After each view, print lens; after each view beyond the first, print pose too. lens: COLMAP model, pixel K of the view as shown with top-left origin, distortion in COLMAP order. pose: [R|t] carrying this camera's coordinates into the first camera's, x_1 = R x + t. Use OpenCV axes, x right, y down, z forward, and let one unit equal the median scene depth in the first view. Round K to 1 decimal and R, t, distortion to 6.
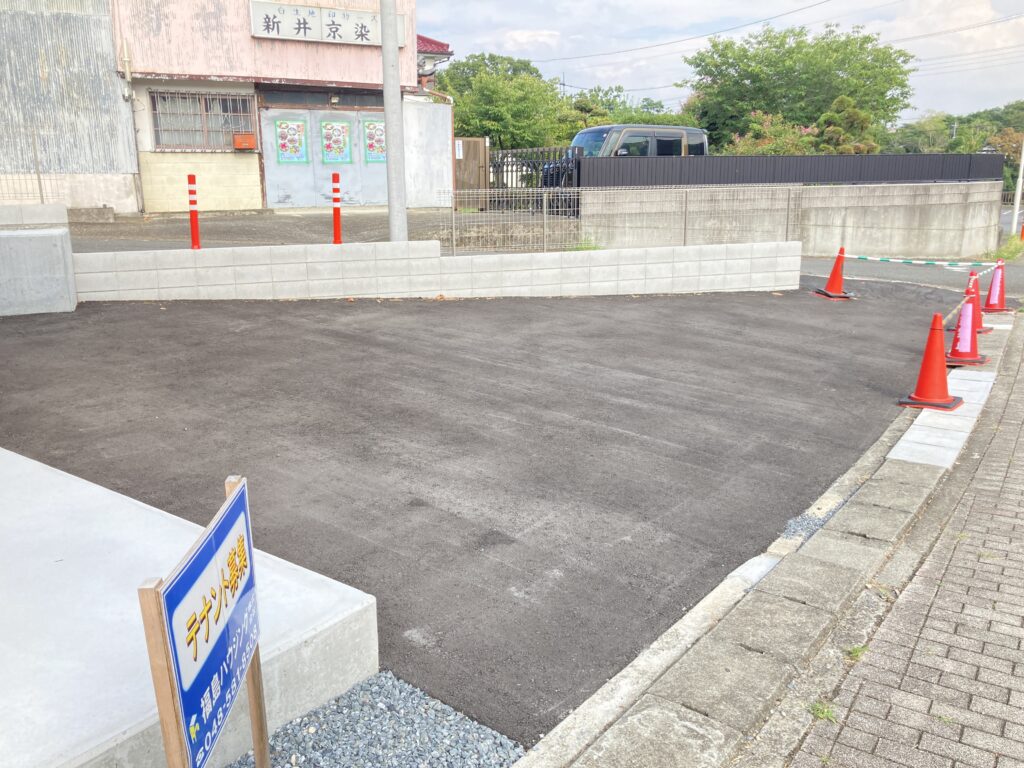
lens RADIAL K [[847.7, 0, 510.4], [0, 847.7, 372.3], [0, 0, 1]] dist [0.006809, -0.004103]
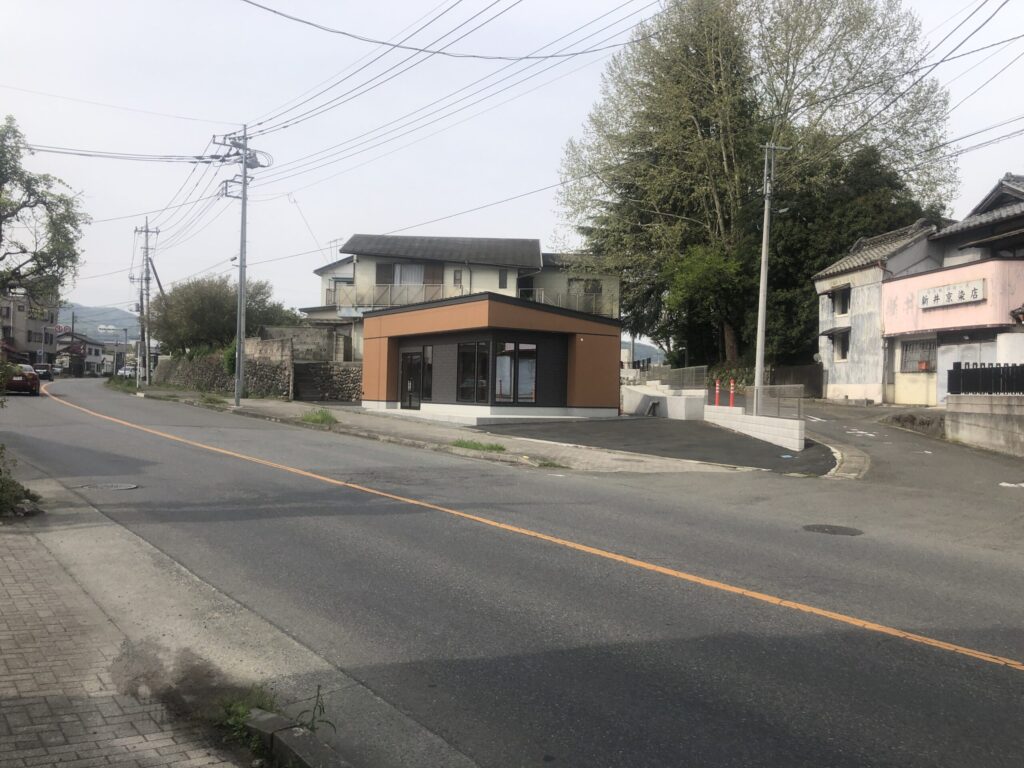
lens RADIAL K [[847.5, 0, 512.0], [0, 847.5, 384.0], [0, 0, 1]] dist [0.014101, -0.008865]
pose [[-0.347385, -0.006122, -0.937703, 1.681609], [-0.228913, 0.970279, 0.078469, -0.187559], [0.909353, 0.241912, -0.338462, 0.871005]]
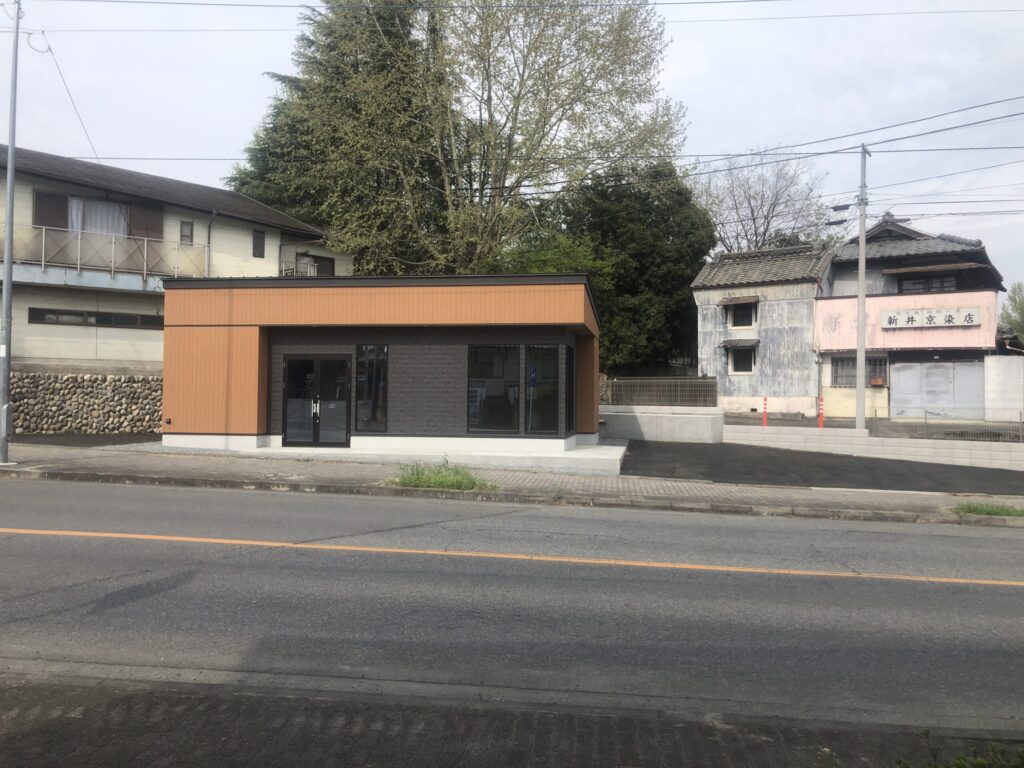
lens RADIAL K [[847.5, 0, 512.0], [0, 847.5, 384.0], [0, 0, 1]] dist [0.014101, -0.008865]
pose [[0.464525, -0.001628, -0.885559, 1.001780], [-0.211629, 0.970819, -0.112796, 0.116134], [0.859901, 0.239806, 0.450625, -0.541472]]
